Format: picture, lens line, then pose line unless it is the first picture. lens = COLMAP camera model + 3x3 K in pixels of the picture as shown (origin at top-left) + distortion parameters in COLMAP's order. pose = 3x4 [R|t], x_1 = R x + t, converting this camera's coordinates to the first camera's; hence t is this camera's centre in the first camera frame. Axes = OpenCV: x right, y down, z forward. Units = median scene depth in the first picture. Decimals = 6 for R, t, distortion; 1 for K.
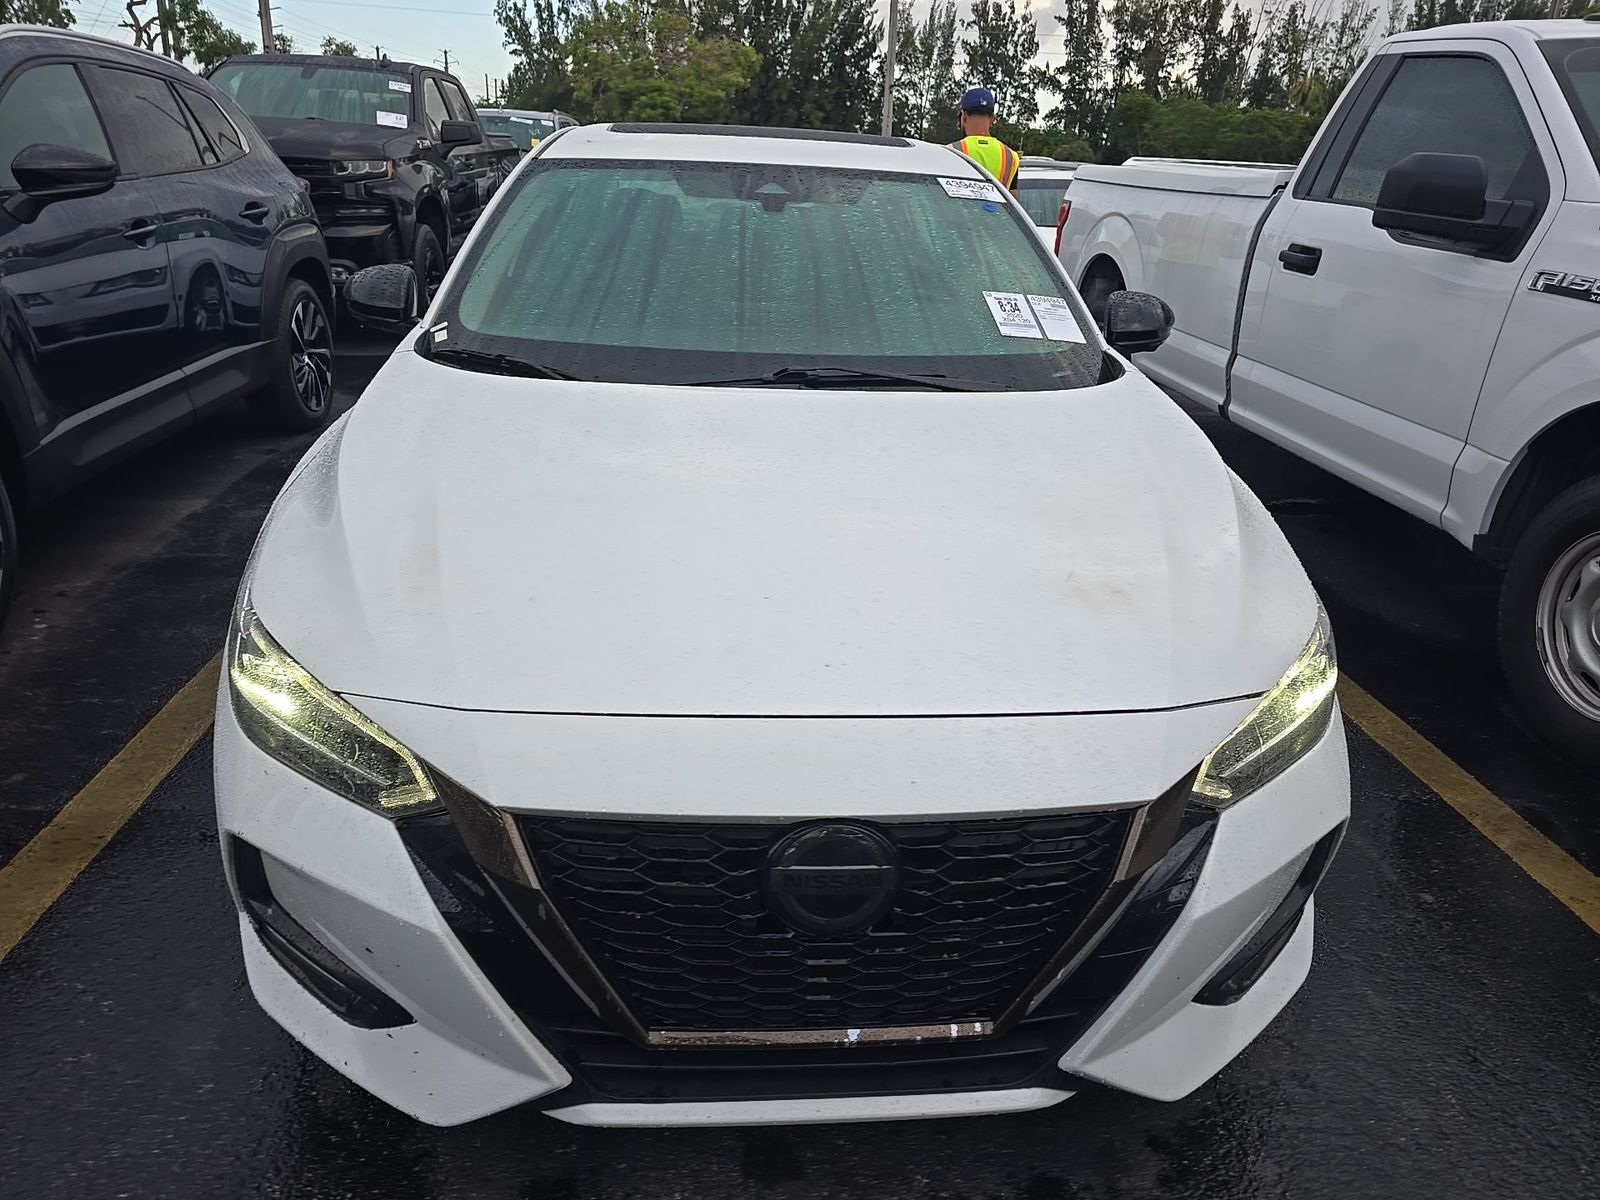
lens RADIAL K [[1088.5, 0, 800.0], [0, 1088.5, 600.0], [0, 0, 1]] dist [0.040013, -0.001966]
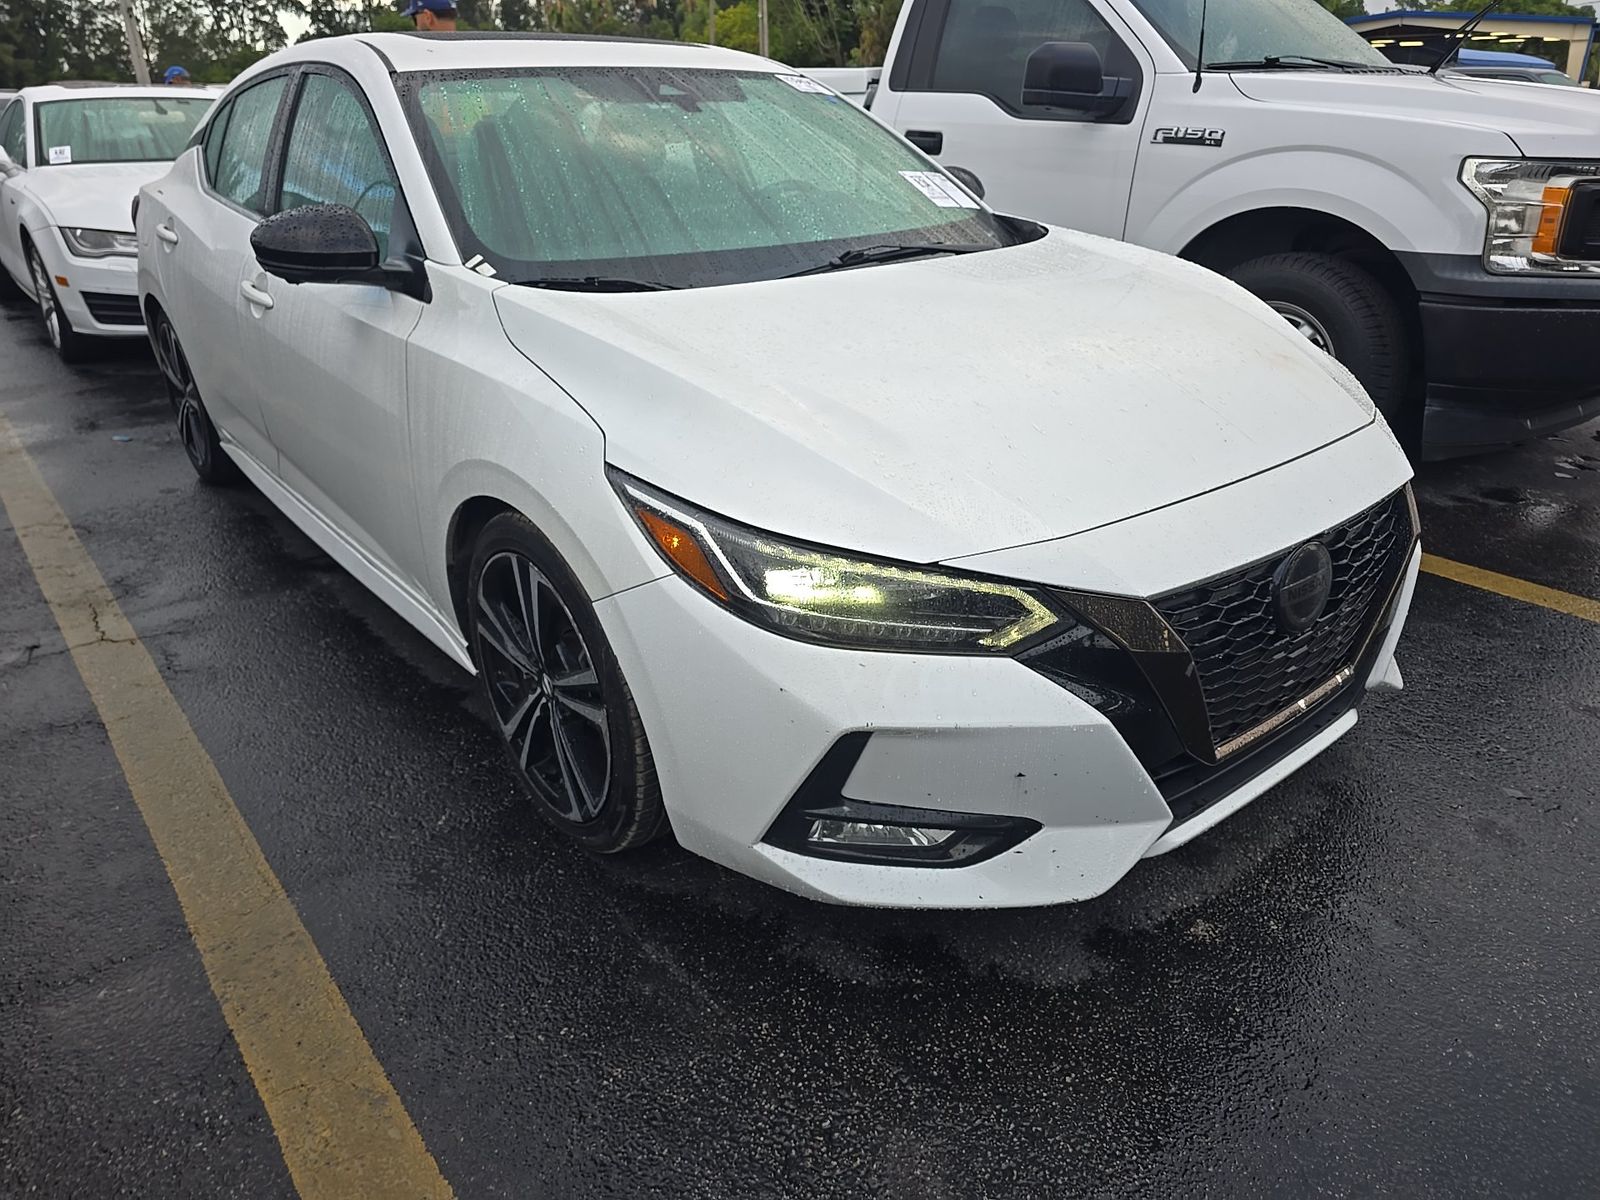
lens RADIAL K [[1069.7, 0, 800.0], [0, 1069.7, 600.0], [0, 0, 1]] dist [0.044647, -0.038075]
pose [[0.827852, -0.283264, 0.484172, -0.564323], [0.251412, 0.958952, 0.131160, -0.027081], [-0.501450, 0.013146, 0.865086, 0.088844]]
